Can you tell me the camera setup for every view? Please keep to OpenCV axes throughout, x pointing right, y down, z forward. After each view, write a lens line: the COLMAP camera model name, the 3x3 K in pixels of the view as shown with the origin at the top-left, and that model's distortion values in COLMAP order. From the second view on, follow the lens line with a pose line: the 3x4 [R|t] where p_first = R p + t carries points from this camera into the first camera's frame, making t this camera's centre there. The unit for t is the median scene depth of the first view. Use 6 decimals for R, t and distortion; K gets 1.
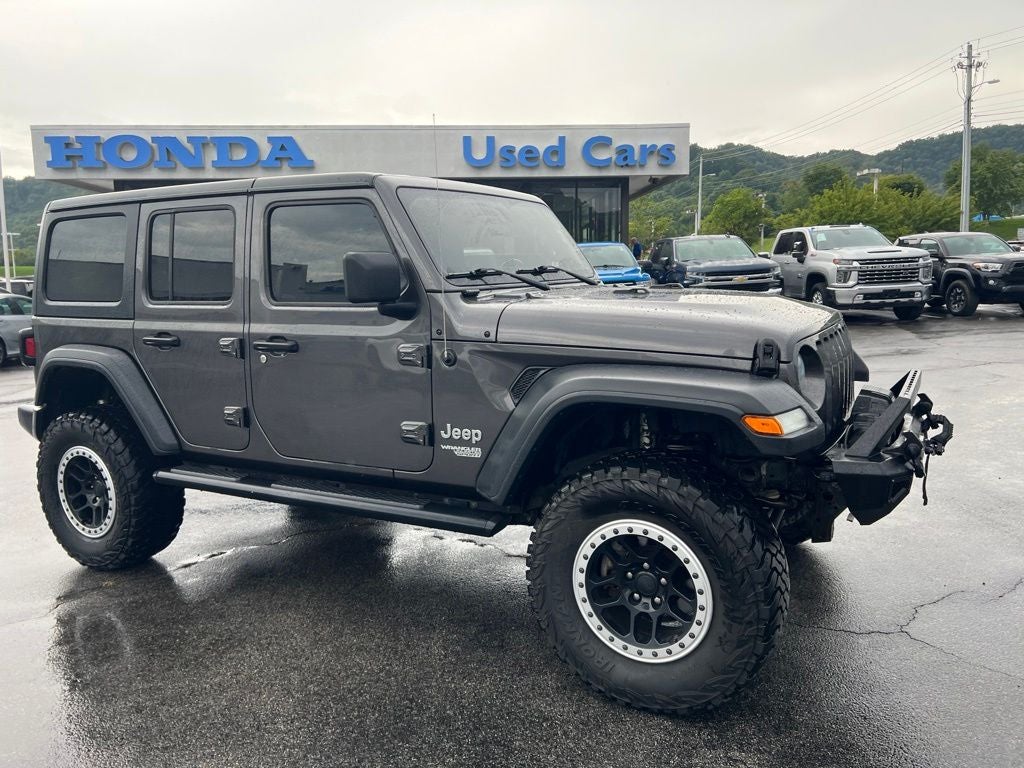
lens RADIAL K [[766.8, 0, 520.3], [0, 766.8, 374.9], [0, 0, 1]] dist [0.052810, -0.056642]
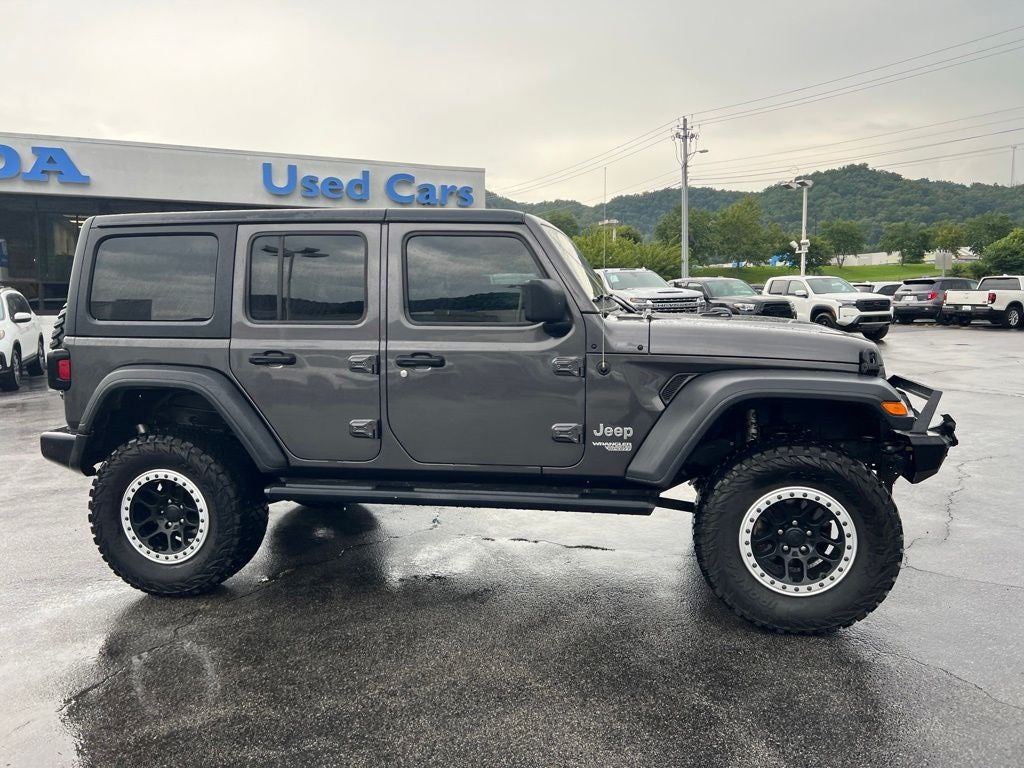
lens RADIAL K [[766.8, 0, 521.2], [0, 766.8, 374.9], [0, 0, 1]] dist [0.052810, -0.056642]
pose [[0.946813, -0.011576, 0.321575, -0.500747], [0.025959, 0.998843, -0.040475, 0.027741], [-0.320734, 0.046670, 0.946019, -0.072981]]
